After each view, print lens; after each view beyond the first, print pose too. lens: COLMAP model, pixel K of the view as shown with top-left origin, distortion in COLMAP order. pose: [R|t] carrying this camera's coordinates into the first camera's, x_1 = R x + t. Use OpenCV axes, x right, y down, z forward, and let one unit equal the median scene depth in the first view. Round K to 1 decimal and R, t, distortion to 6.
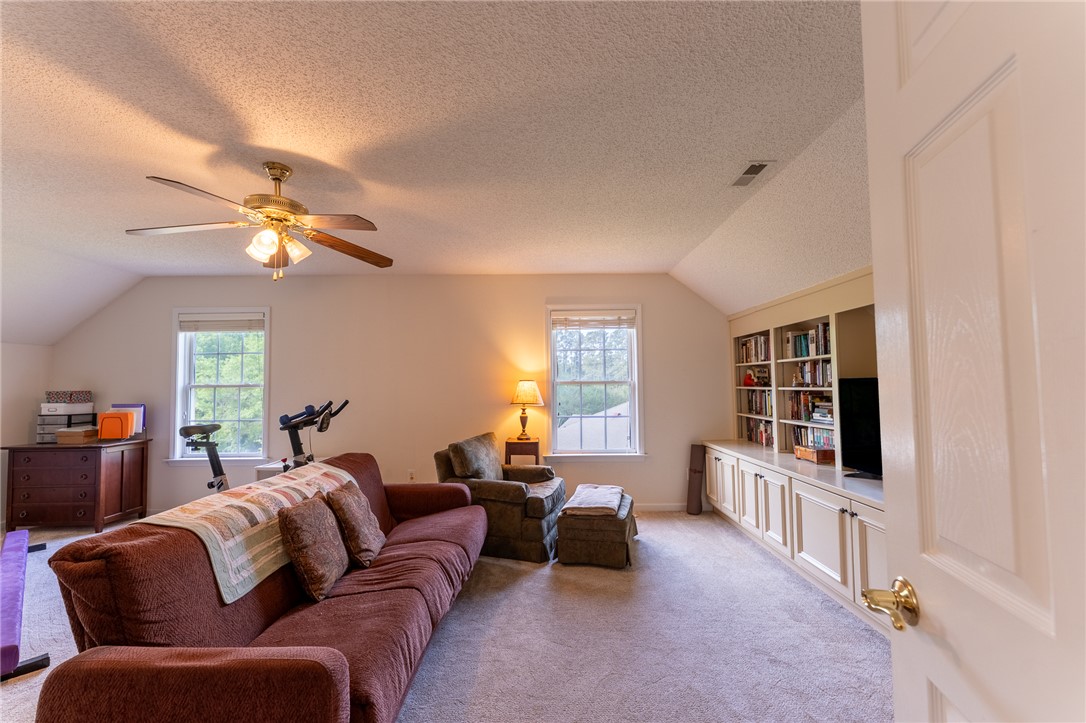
lens RADIAL K [[437.2, 0, 546.0], [0, 437.2, 364.5], [0, 0, 1]] dist [0.004100, 0.000306]
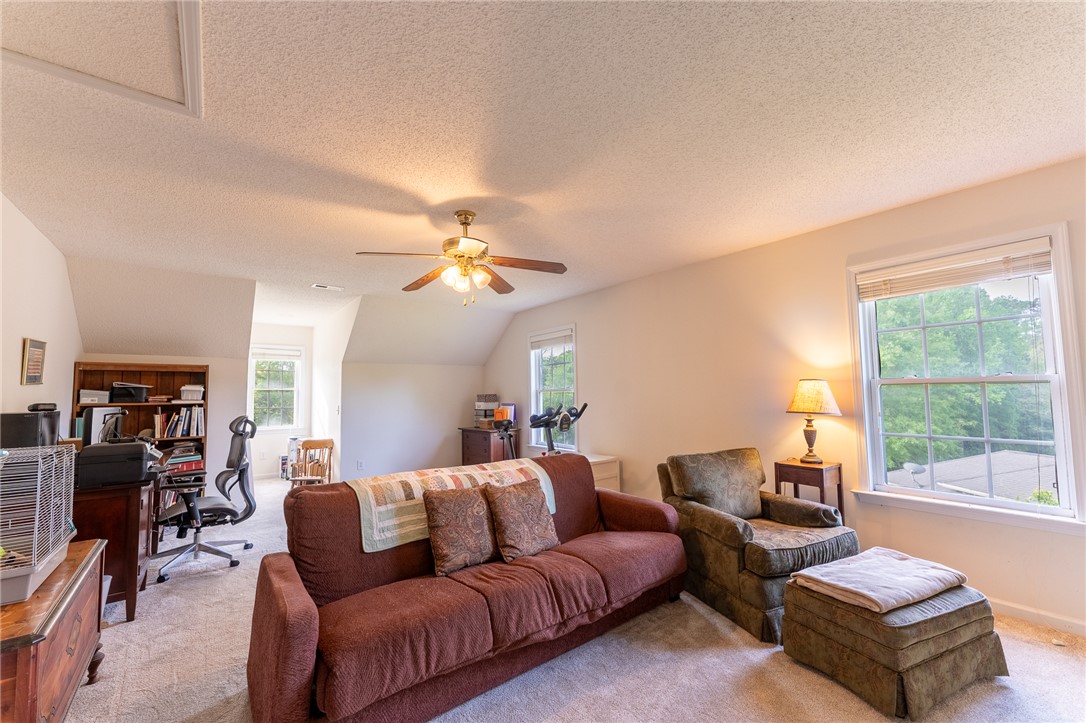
lens RADIAL K [[437.2, 0, 542.7], [0, 437.2, 365.5], [0, 0, 1]] dist [0.004100, 0.000306]
pose [[0.610663, -0.051781, -0.790196, 0.325714], [0.048558, 0.998431, -0.027902, 0.015200], [0.790400, -0.021331, 0.612219, 0.283127]]
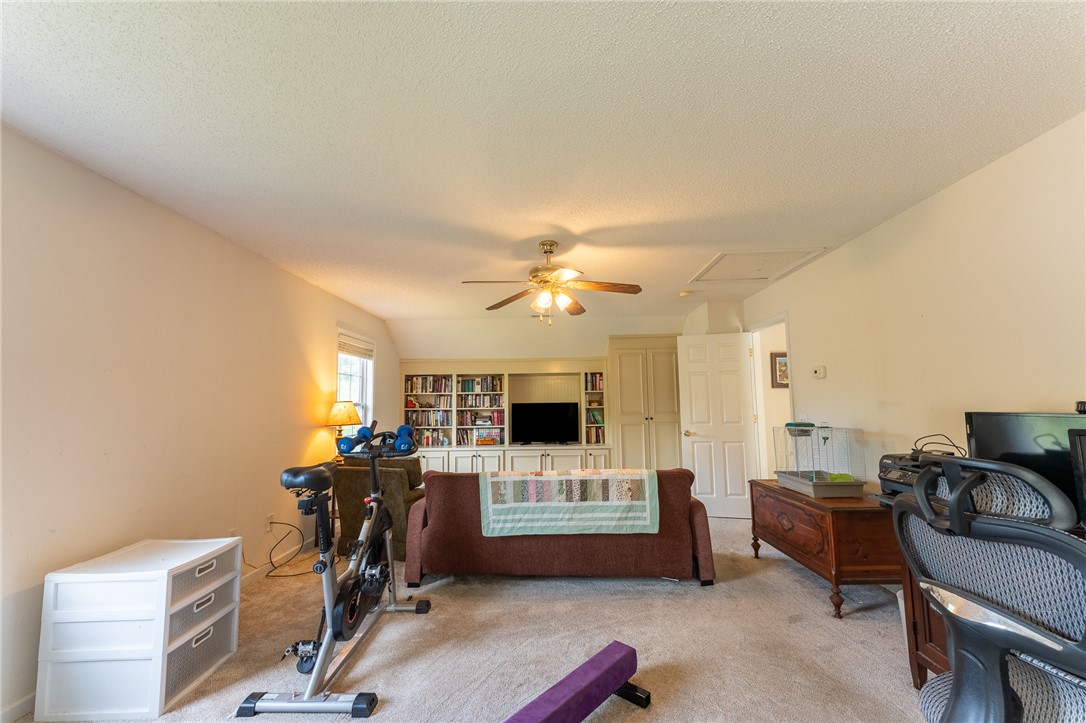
lens RADIAL K [[437.2, 0, 545.5], [0, 437.2, 362.7], [0, 0, 1]] dist [0.004100, 0.000306]
pose [[0.011905, 0.107118, 0.994175, -1.351087], [-0.033535, 0.993729, -0.106669, 0.050696], [-0.999367, -0.032070, 0.015423, 0.675827]]
